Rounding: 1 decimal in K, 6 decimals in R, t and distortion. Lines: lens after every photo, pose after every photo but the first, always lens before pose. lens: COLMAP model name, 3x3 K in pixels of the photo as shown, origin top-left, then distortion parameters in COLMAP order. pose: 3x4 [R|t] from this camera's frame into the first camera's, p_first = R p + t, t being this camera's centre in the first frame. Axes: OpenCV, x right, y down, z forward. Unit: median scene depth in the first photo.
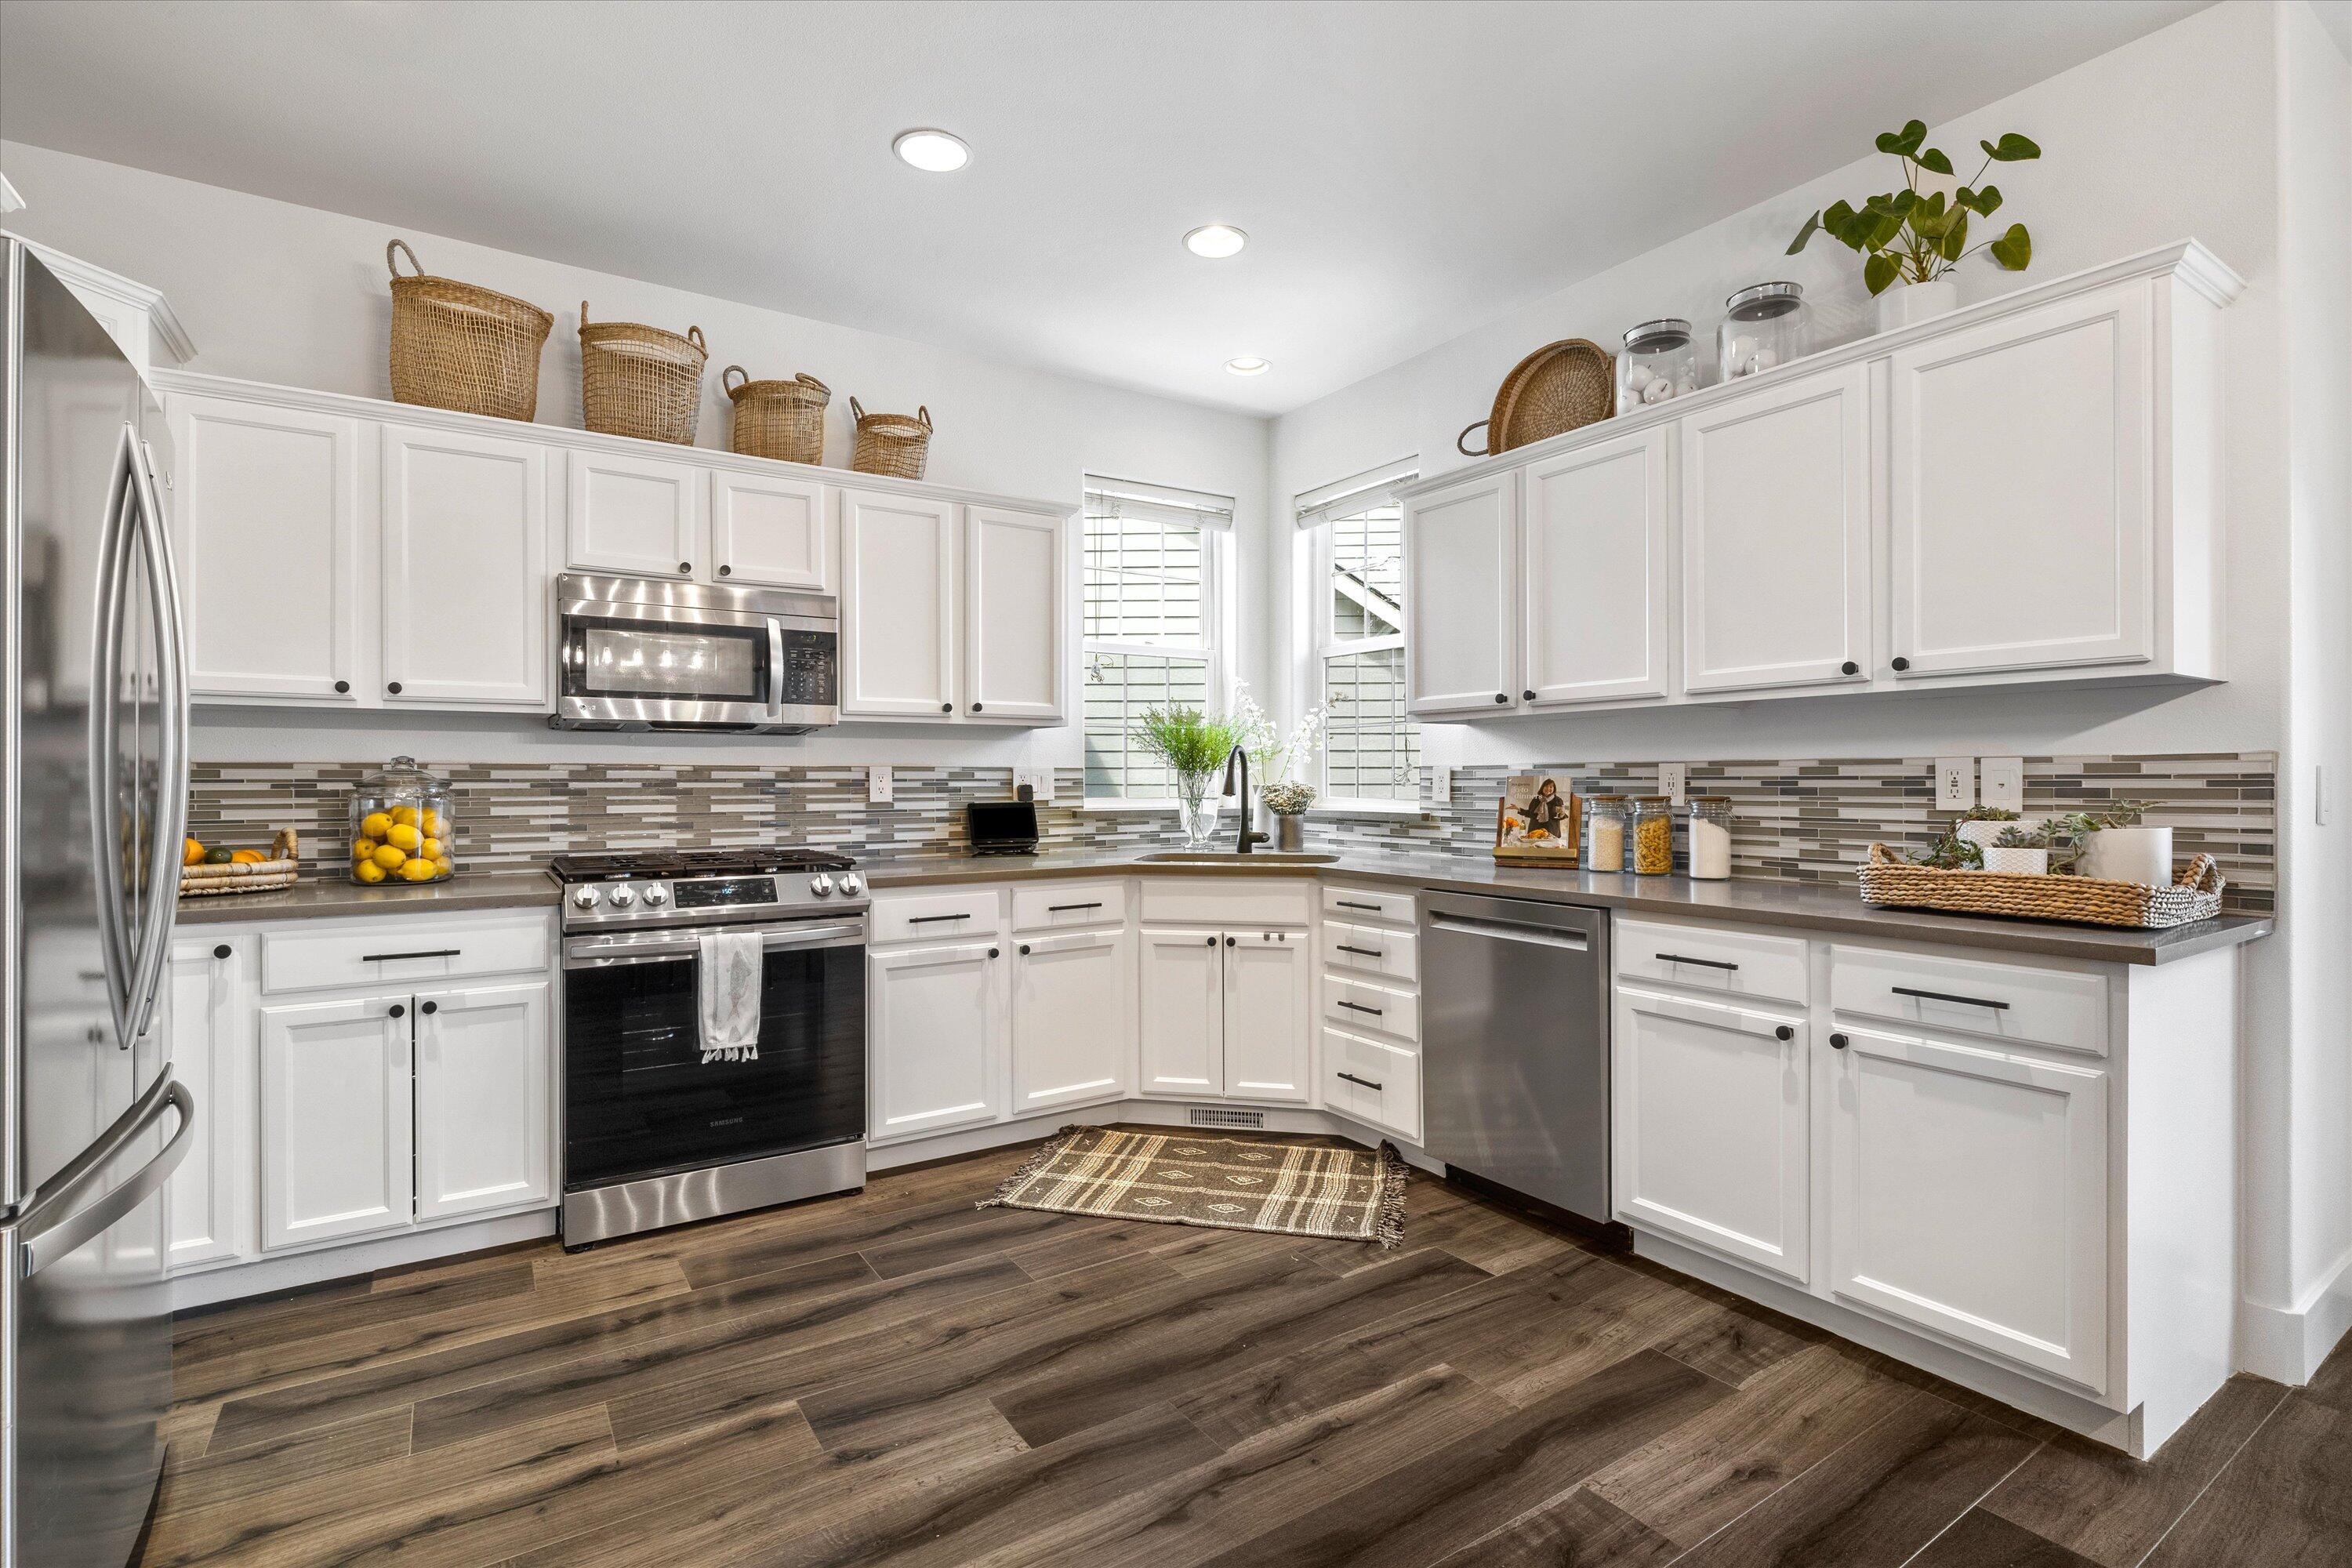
lens RADIAL K [[1096.1, 0, 1194.6], [0, 1096.1, 783.2], [0, 0, 1]] dist [-0.025754, 0.000207]
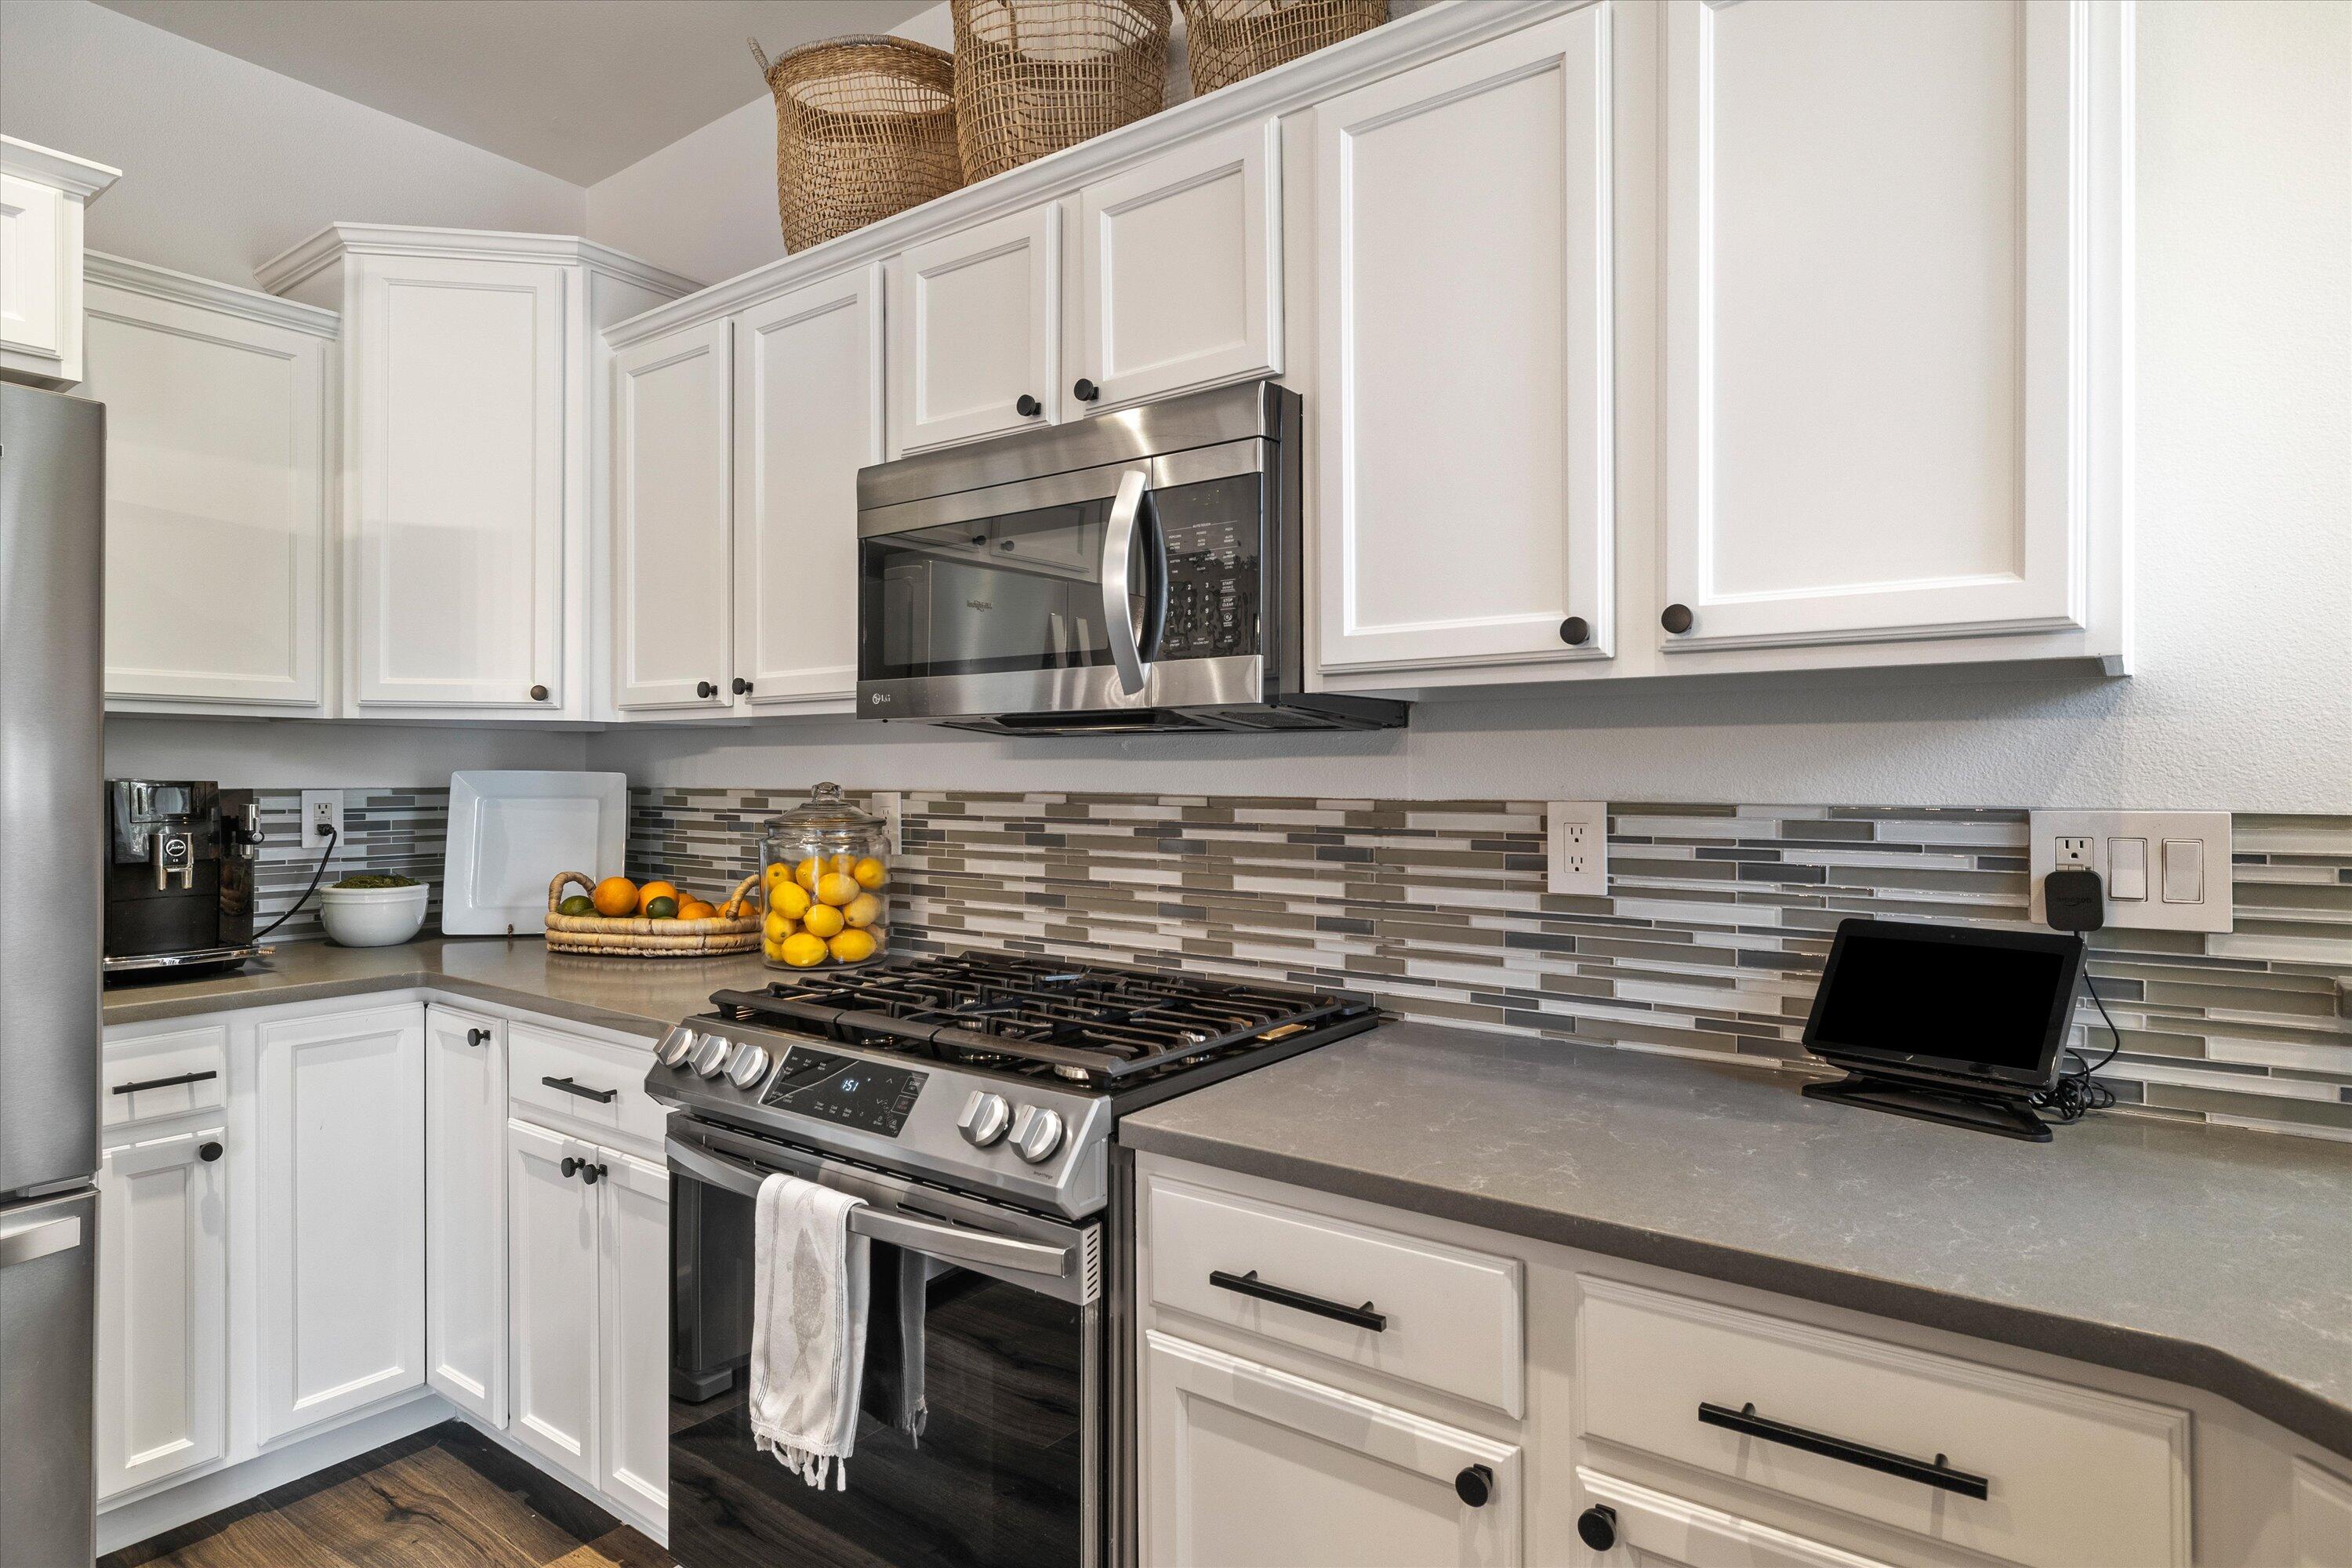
lens RADIAL K [[1277.7, 0, 1180.3], [0, 1277.7, 773.6], [0, 0, 1]] dist [-0.008841, -0.000137]
pose [[0.314951, 0.004183, -0.949099, 0.100627], [-0.003767, 0.999988, 0.003157, -0.028479], [0.949101, 0.002581, 0.314963, 0.799607]]
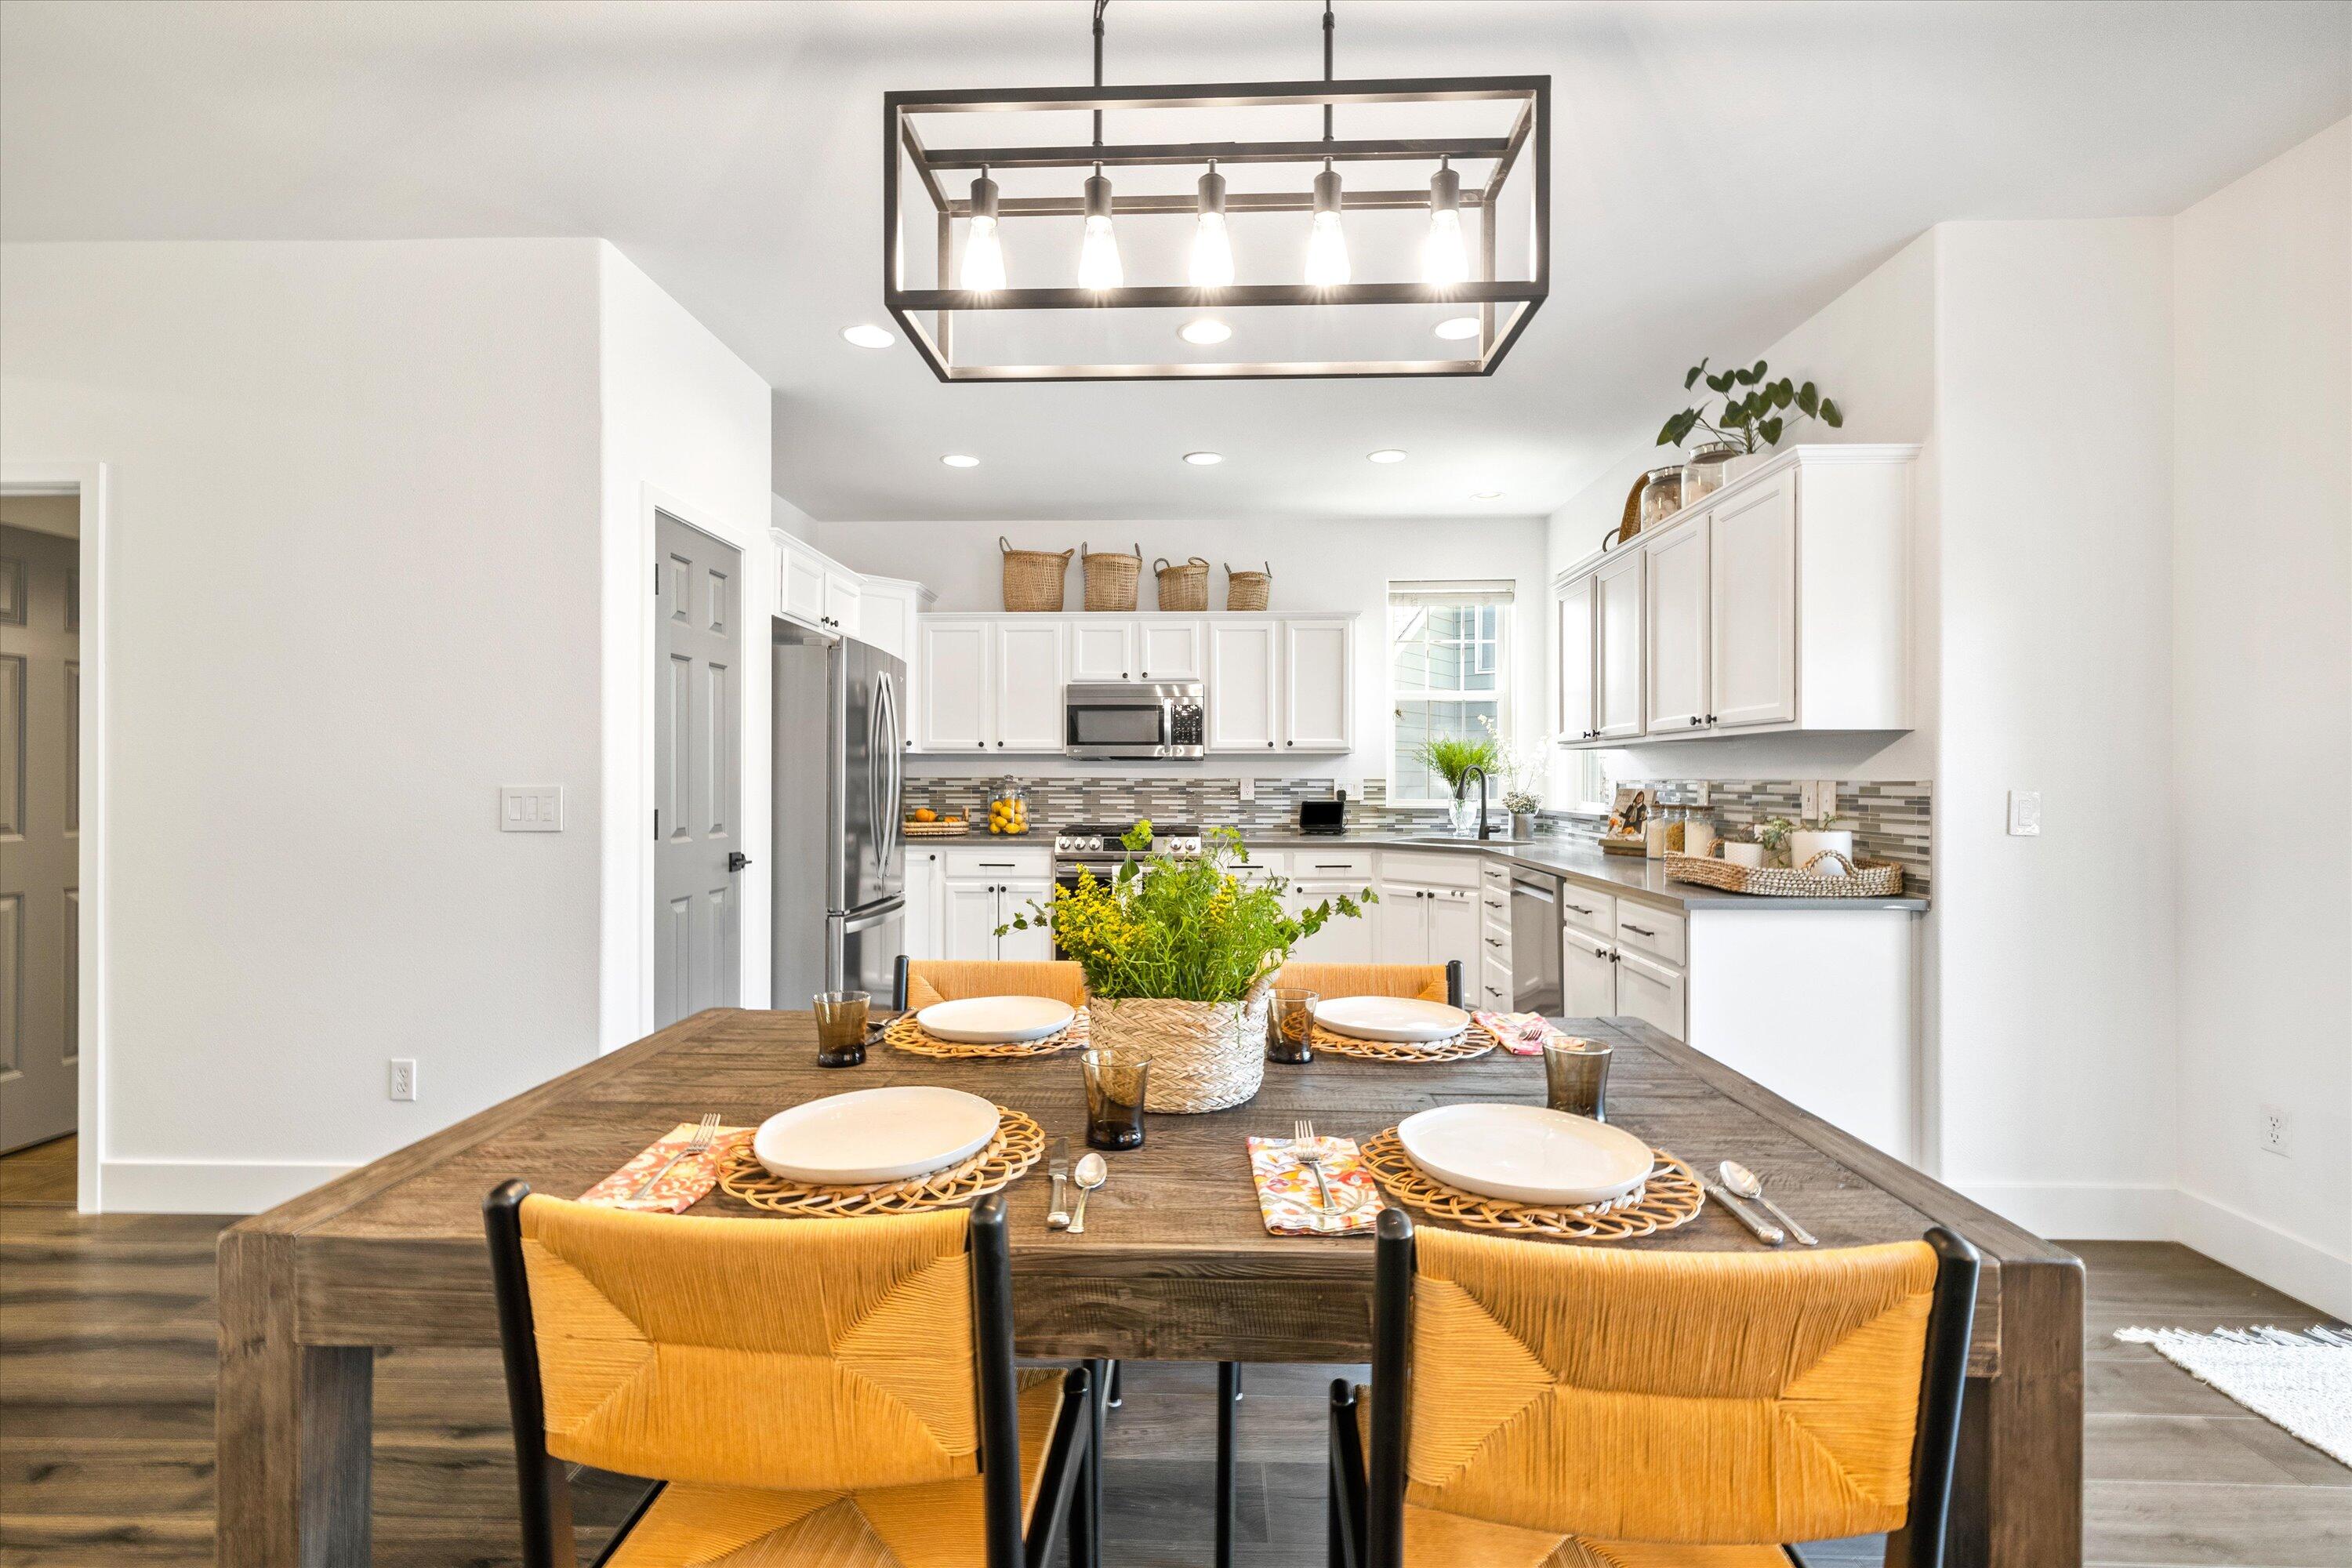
lens RADIAL K [[1096.1, 0, 1186.4], [0, 1096.1, 776.2], [0, 0, 1]] dist [-0.025754, 0.000207]
pose [[0.815526, 0.003878, -0.578708, 0.664385], [-0.005474, 0.999985, -0.001014, -0.018309], [0.578695, 0.003995, 0.815534, -0.459165]]
